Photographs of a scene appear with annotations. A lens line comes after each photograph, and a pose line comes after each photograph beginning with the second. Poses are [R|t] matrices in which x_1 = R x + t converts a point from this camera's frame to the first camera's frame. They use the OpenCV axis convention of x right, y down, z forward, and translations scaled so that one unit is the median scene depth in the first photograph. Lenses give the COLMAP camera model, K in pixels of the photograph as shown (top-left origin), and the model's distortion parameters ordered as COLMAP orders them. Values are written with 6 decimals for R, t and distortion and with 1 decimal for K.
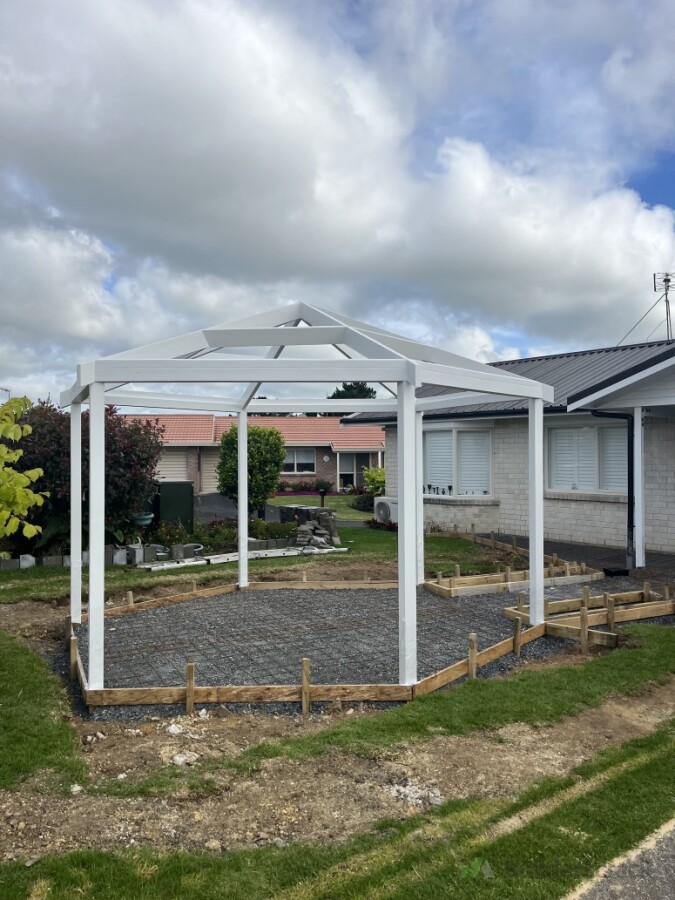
lens RADIAL K [[678.8, 0, 342.1], [0, 678.8, 455.1], [0, 0, 1]] dist [0.081438, -0.138665]
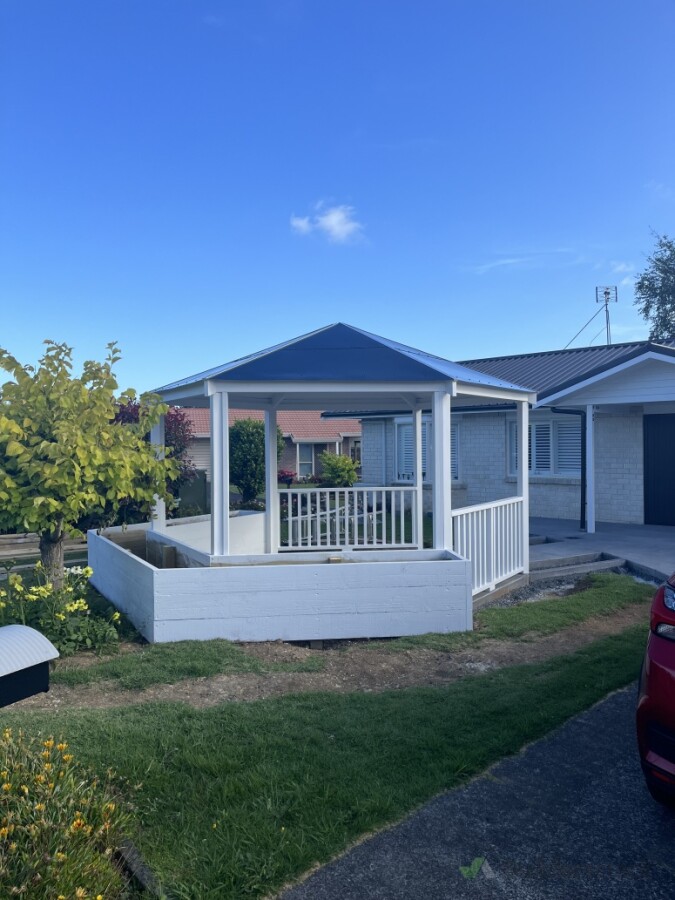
lens RADIAL K [[678.8, 0, 342.1], [0, 678.8, 455.1], [0, 0, 1]] dist [0.081438, -0.138665]
pose [[0.995787, -0.005772, 0.091514, -0.093513], [0.004464, 0.999885, 0.014495, -0.000792], [-0.091587, -0.014025, 0.995698, -0.134636]]
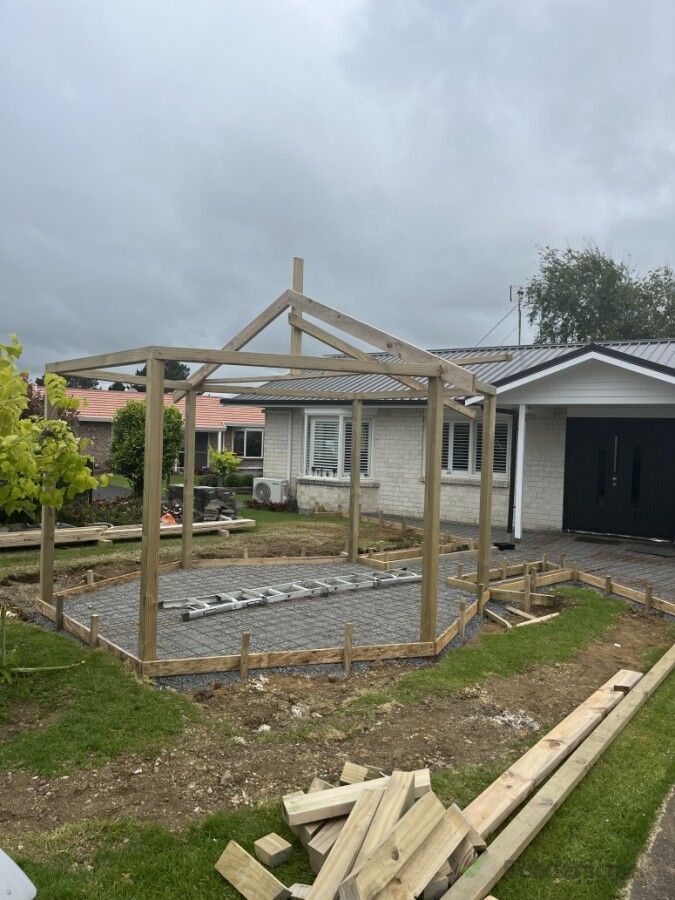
lens RADIAL K [[678.8, 0, 342.1], [0, 678.8, 455.1], [0, 0, 1]] dist [0.081438, -0.138665]
pose [[0.958929, 0.028238, 0.282236, -0.149004], [-0.036043, 0.999097, 0.022497, 0.000321], [-0.281346, -0.031745, 0.959081, -0.018838]]
